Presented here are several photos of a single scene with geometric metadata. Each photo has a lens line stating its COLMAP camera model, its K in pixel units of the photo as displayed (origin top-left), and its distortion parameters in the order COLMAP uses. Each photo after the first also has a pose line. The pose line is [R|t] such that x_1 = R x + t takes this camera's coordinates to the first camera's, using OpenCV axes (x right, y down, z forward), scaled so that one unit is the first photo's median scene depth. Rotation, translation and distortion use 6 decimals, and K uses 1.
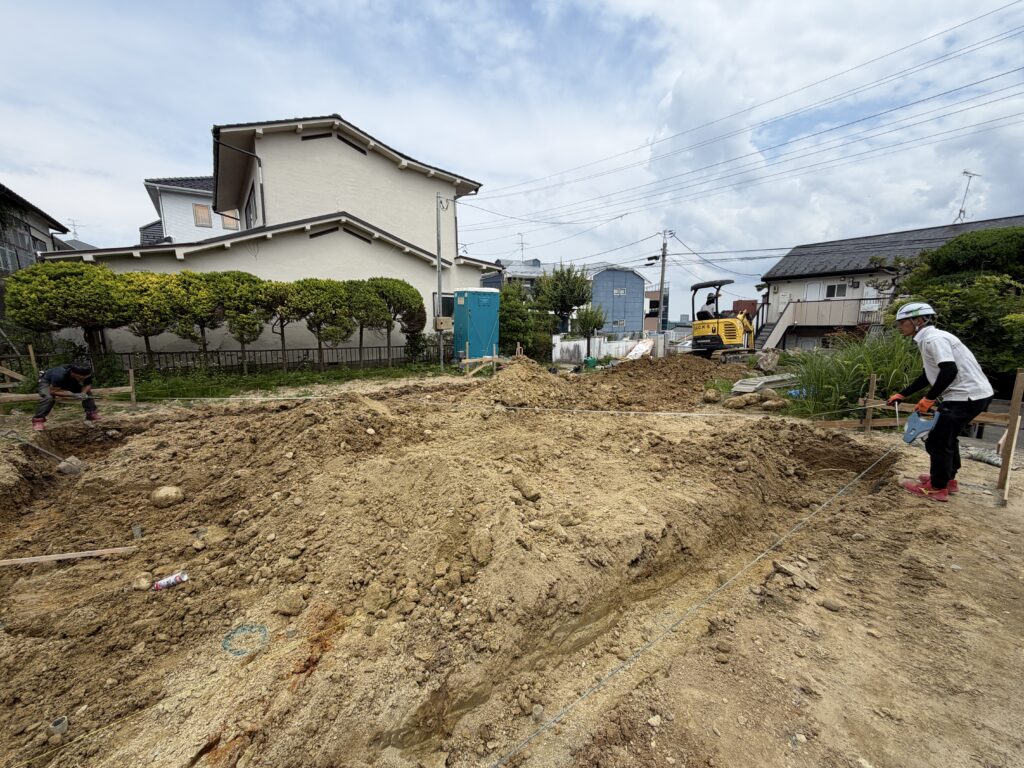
lens RADIAL K [[407.4, 0, 508.7], [0, 407.4, 385.2], [0, 0, 1]] dist [-0.001732, 0.000046]
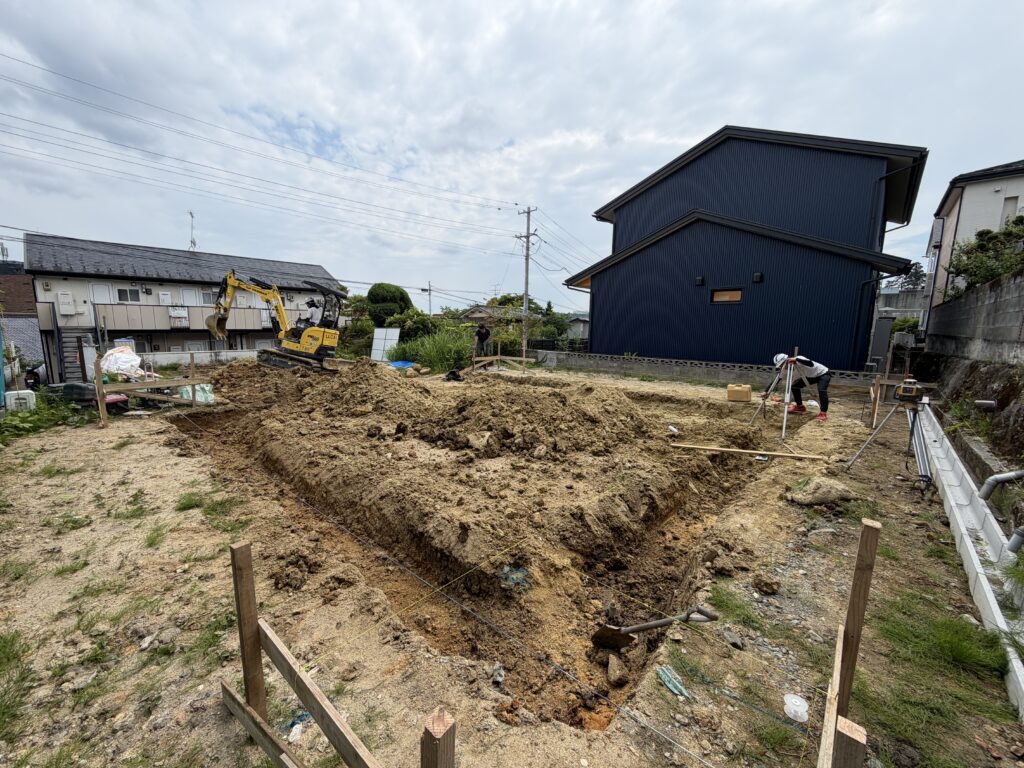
lens RADIAL K [[407.4, 0, 508.7], [0, 407.4, 385.2], [0, 0, 1]] dist [-0.001732, 0.000046]
pose [[-0.204916, -0.131012, 0.969972, -0.807812], [0.145937, 0.975834, 0.162635, -0.085171], [-0.967839, 0.174881, -0.180844, 0.640583]]
